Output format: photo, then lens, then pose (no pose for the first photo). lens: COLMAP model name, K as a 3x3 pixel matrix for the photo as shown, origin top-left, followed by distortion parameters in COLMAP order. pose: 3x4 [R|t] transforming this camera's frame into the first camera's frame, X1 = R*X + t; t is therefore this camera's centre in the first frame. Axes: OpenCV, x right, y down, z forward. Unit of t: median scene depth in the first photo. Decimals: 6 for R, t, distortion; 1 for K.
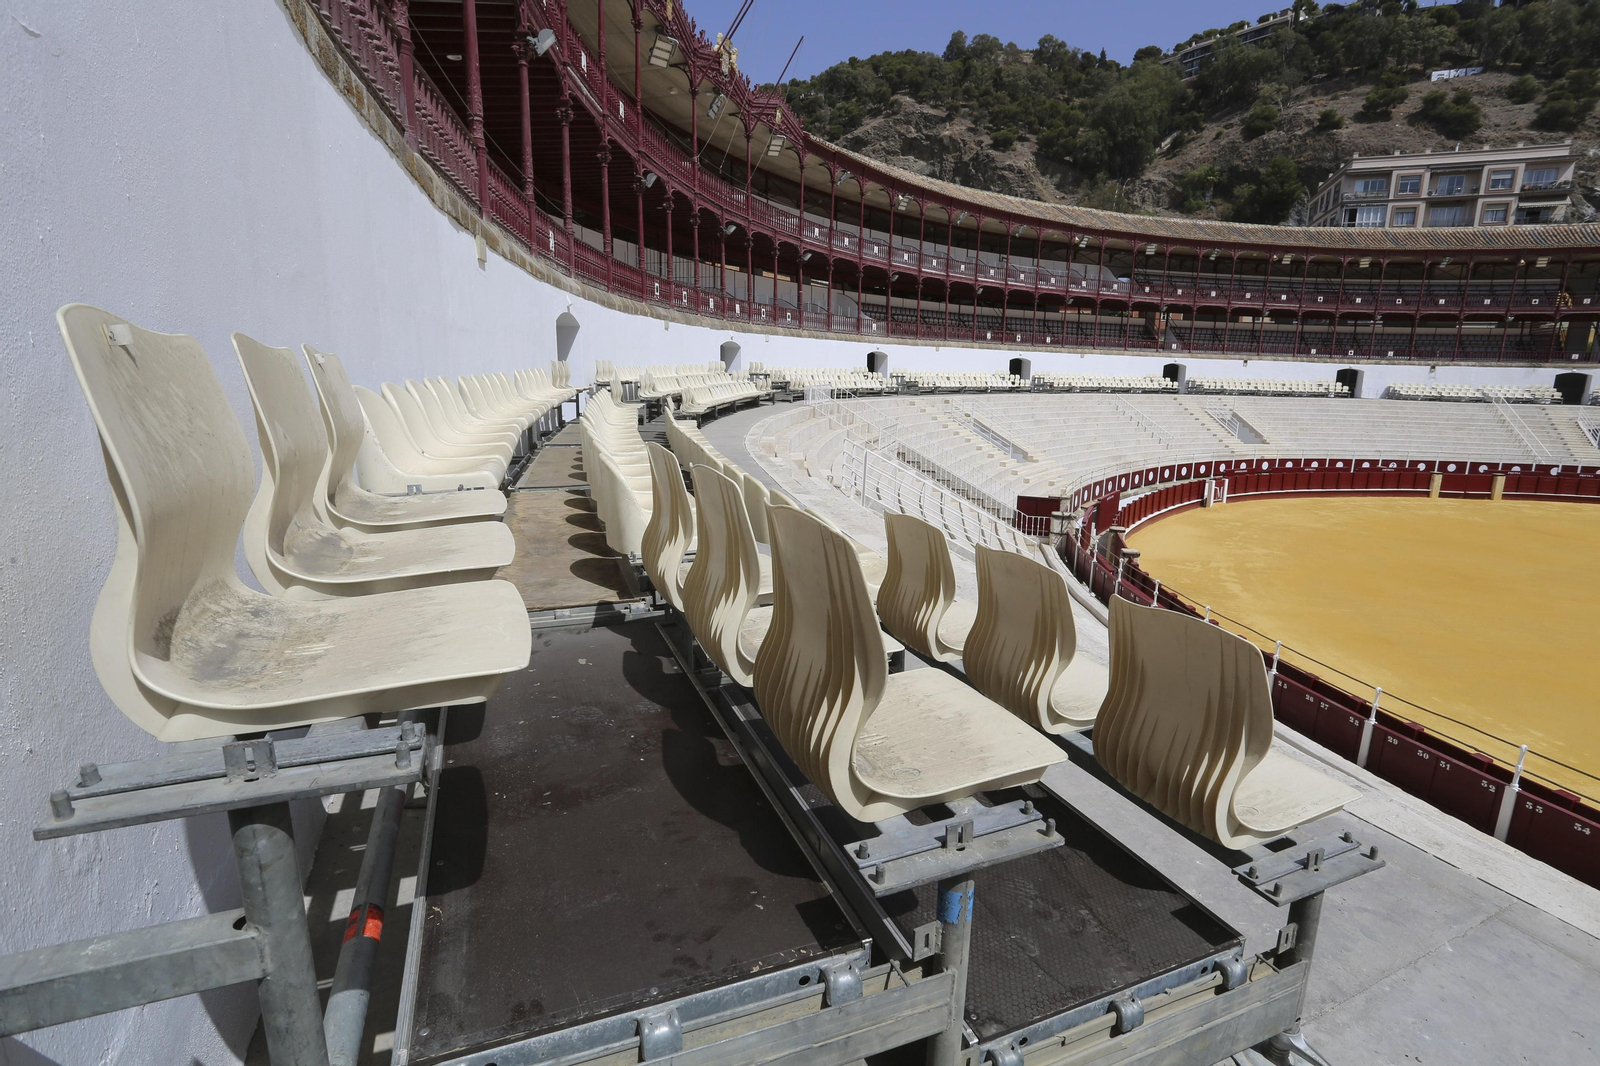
lens RADIAL K [[769.7, 0, 802.1], [0, 769.7, 526.2], [0, 0, 1]] dist [-0.057163, 0.023062]
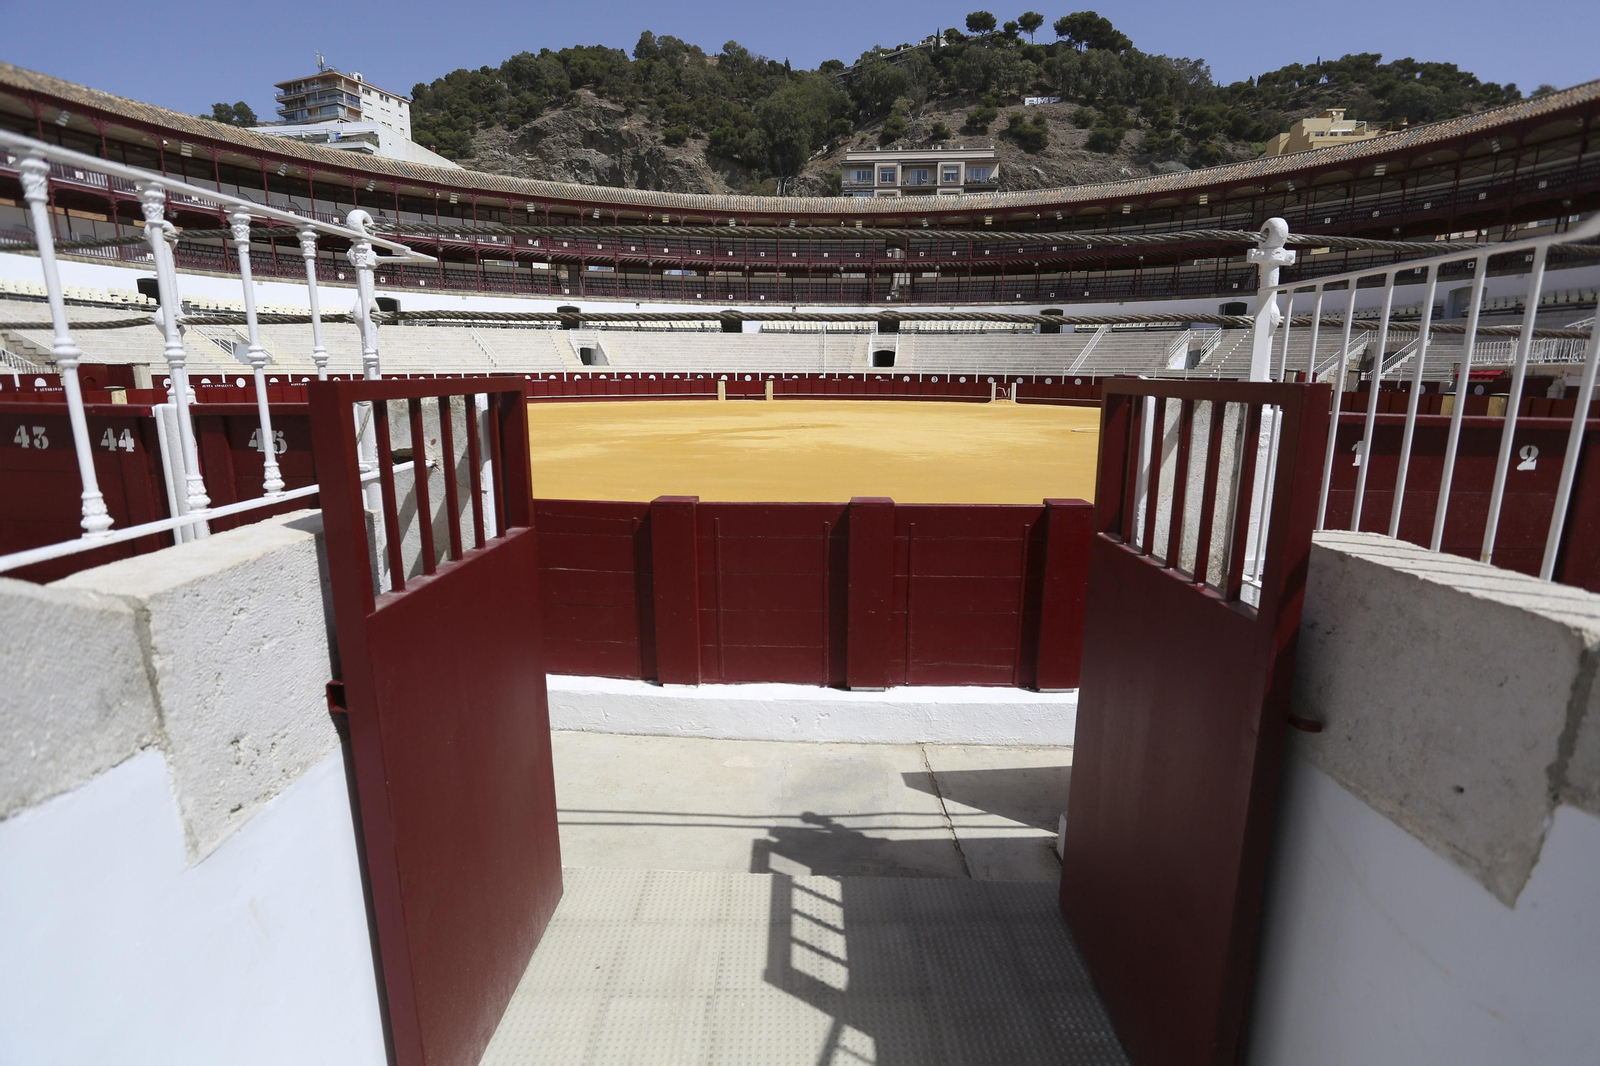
lens RADIAL K [[769.7, 0, 802.1], [0, 769.7, 526.2], [0, 0, 1]] dist [-0.057163, 0.023062]
pose [[0.962750, -0.067676, 0.261787, 0.120390], [0.068370, 0.997639, 0.006468, 0.033524], [-0.261607, 0.011671, 0.965104, -0.053465]]
